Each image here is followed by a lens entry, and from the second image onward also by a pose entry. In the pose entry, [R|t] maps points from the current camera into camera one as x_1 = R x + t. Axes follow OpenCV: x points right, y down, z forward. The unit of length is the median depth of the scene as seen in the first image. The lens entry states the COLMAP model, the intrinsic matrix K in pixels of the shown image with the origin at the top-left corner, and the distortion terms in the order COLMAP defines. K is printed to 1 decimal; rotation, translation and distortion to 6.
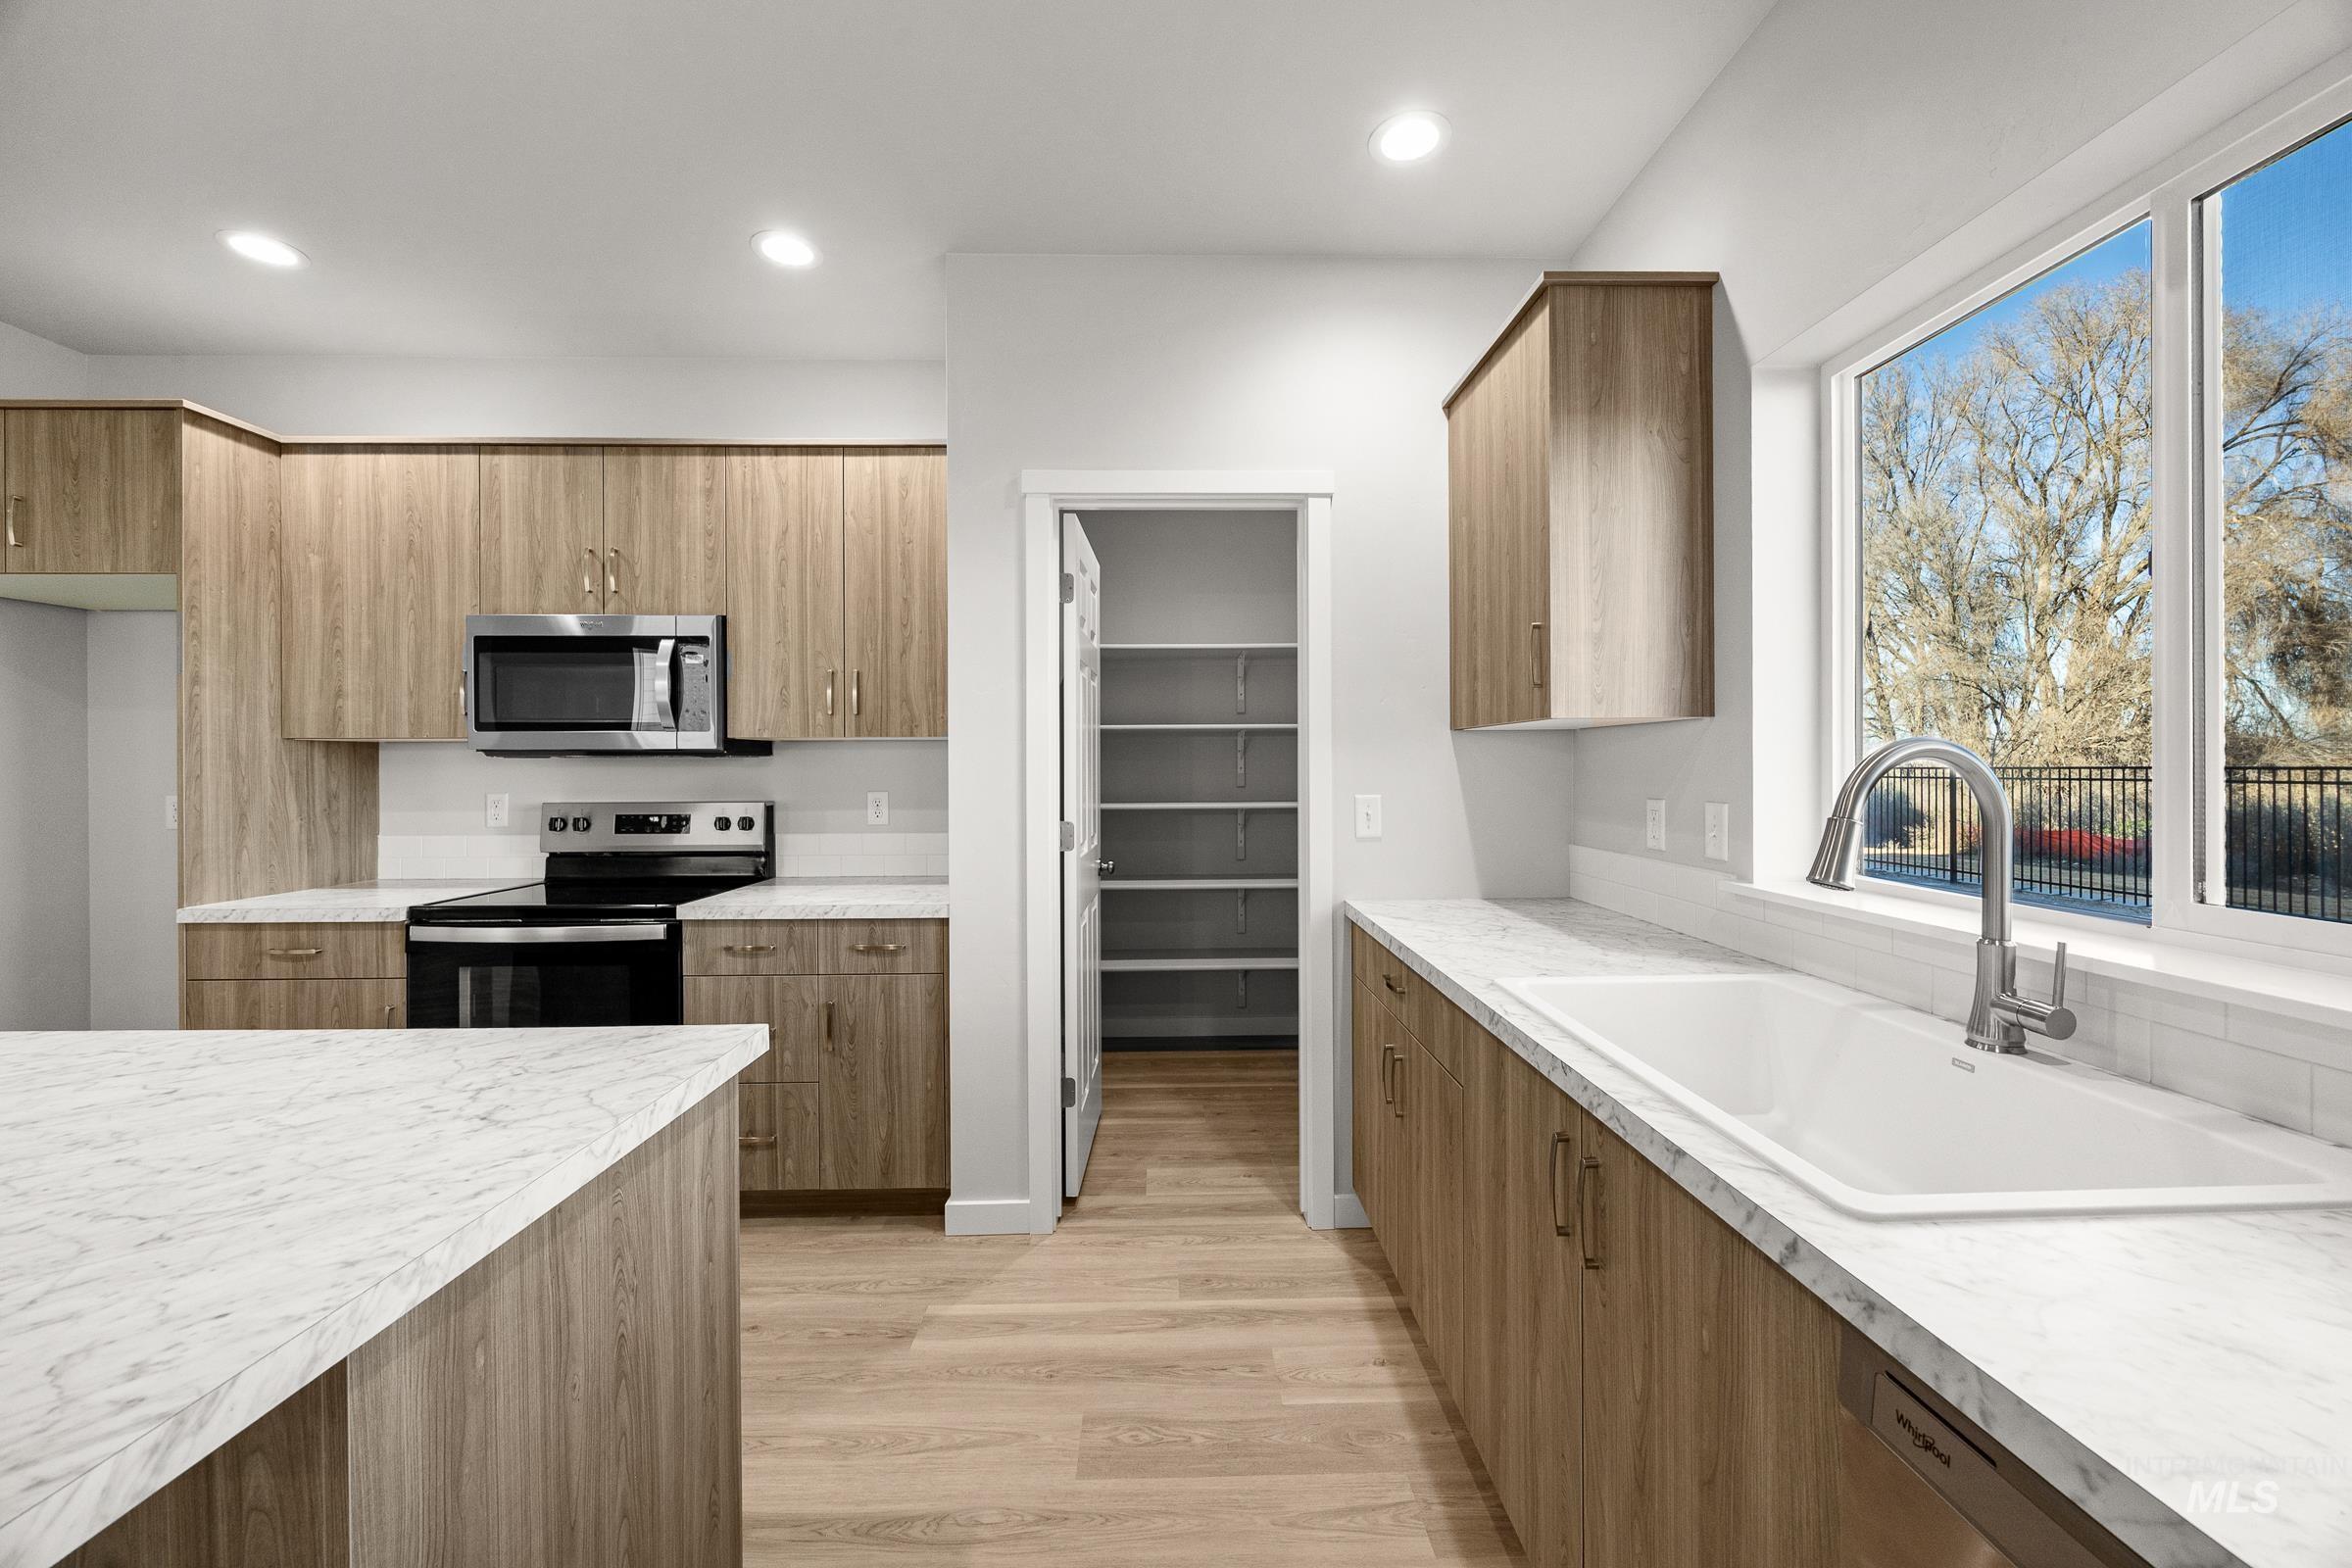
lens RADIAL K [[902.8, 0, 1198.4], [0, 902.8, 767.3], [0, 0, 1]] dist [-0.003421, 0.000199]
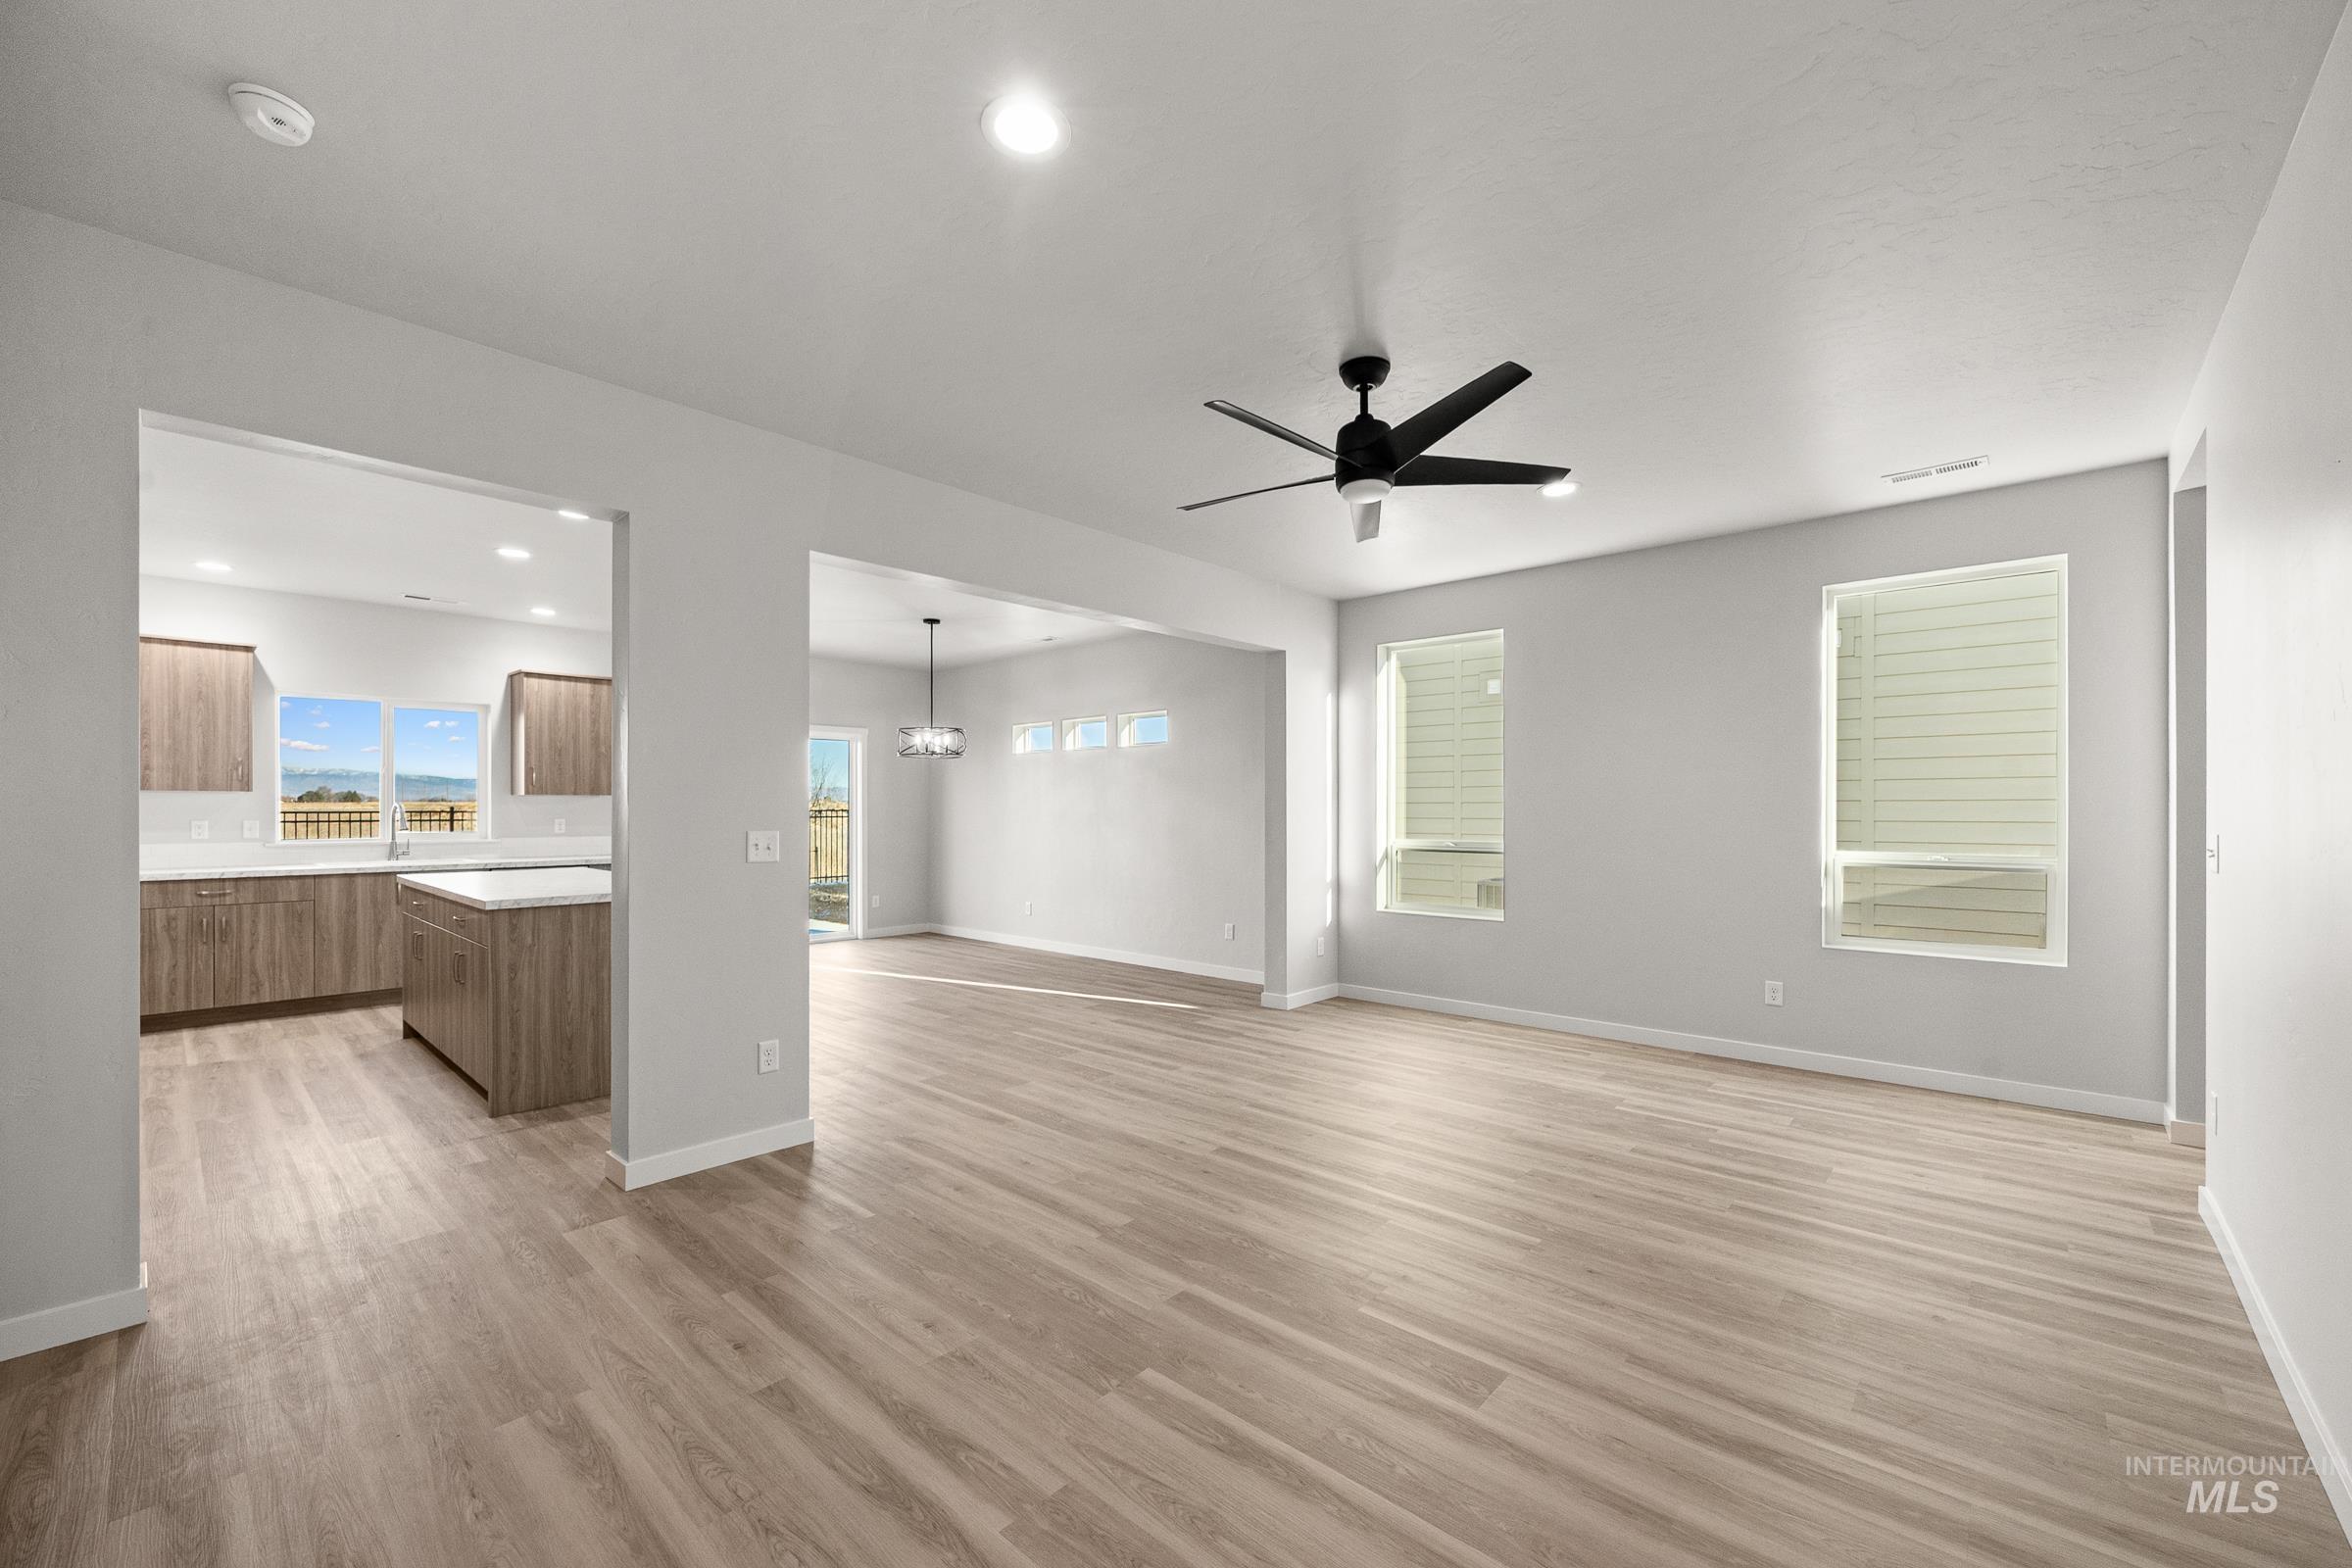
lens RADIAL K [[902.8, 0, 1155.4], [0, 902.8, 811.4], [0, 0, 1]] dist [-0.003421, 0.000199]
pose [[-0.724545, 0.000050, 0.689228, -2.625011], [0.002520, 0.999994, 0.002576, 0.007242], [-0.689223, 0.003603, -0.724540, 0.758545]]
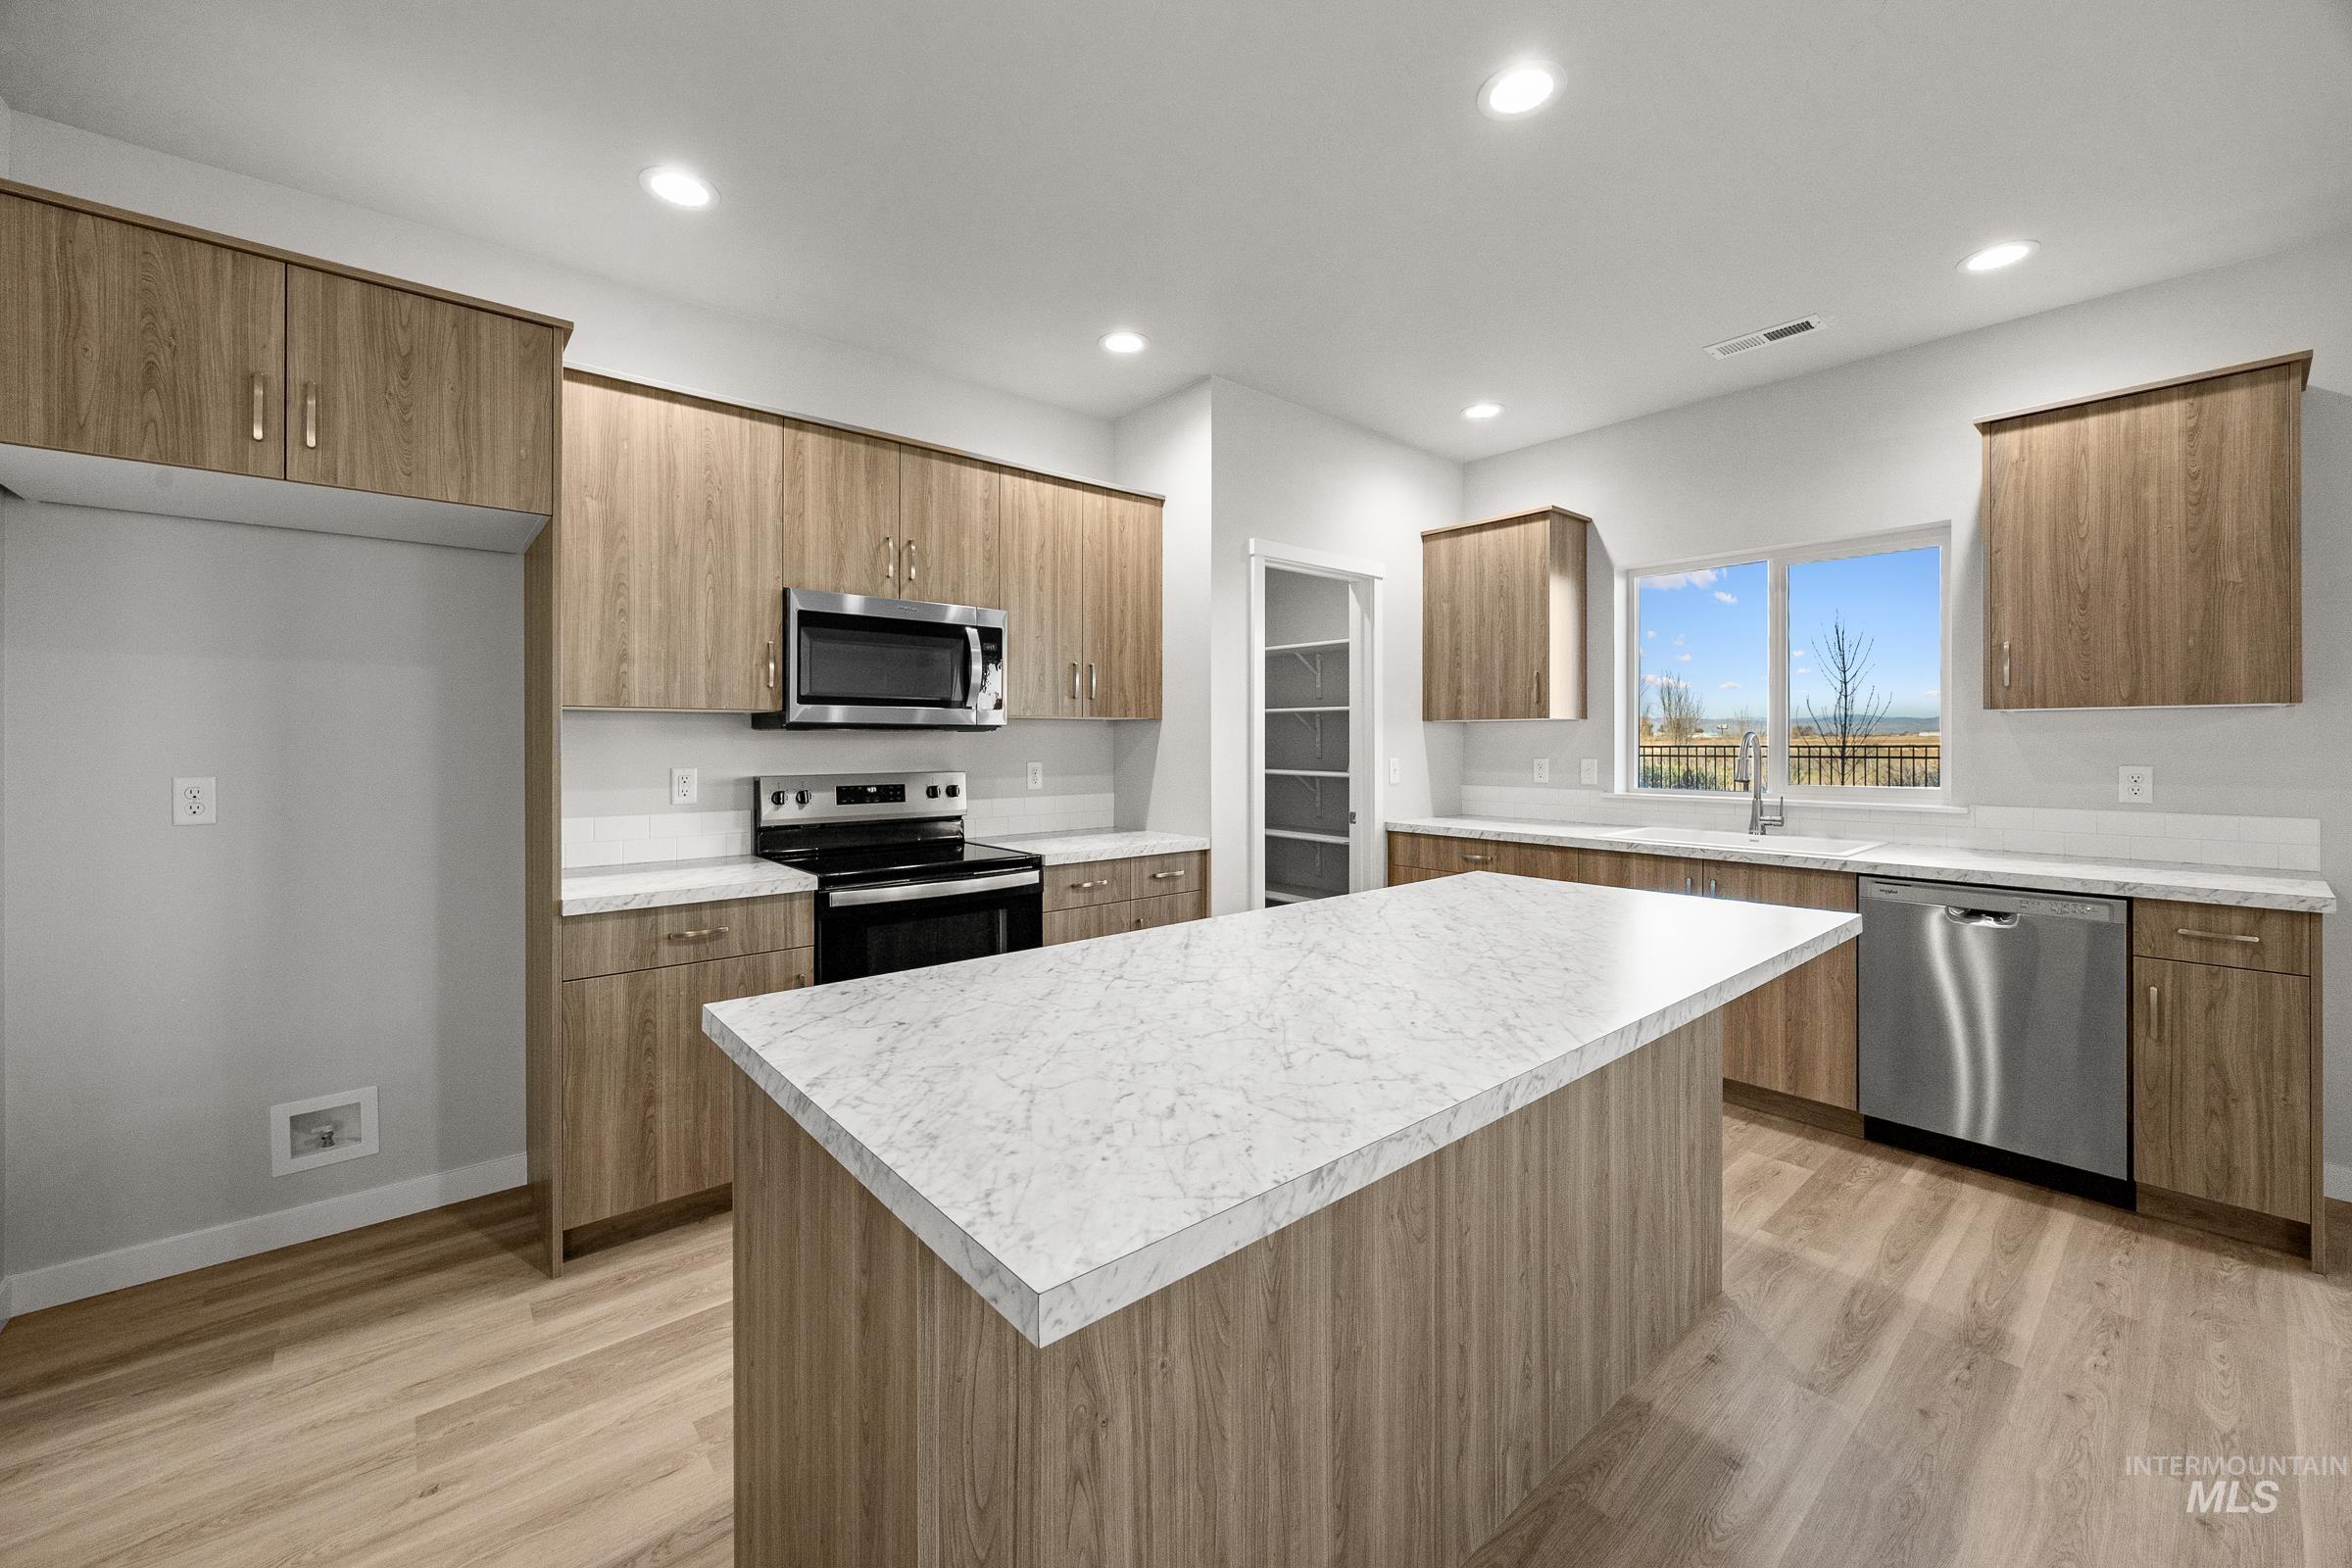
lens RADIAL K [[902.8, 0, 1181.8], [0, 902.8, 744.1], [0, 0, 1]] dist [-0.003421, 0.000199]
pose [[0.775912, 0.000761, 0.630841, -1.089446], [-0.000602, 1.000000, -0.000467, 0.004922], [-0.630841, -0.000018, 0.775912, -0.054994]]
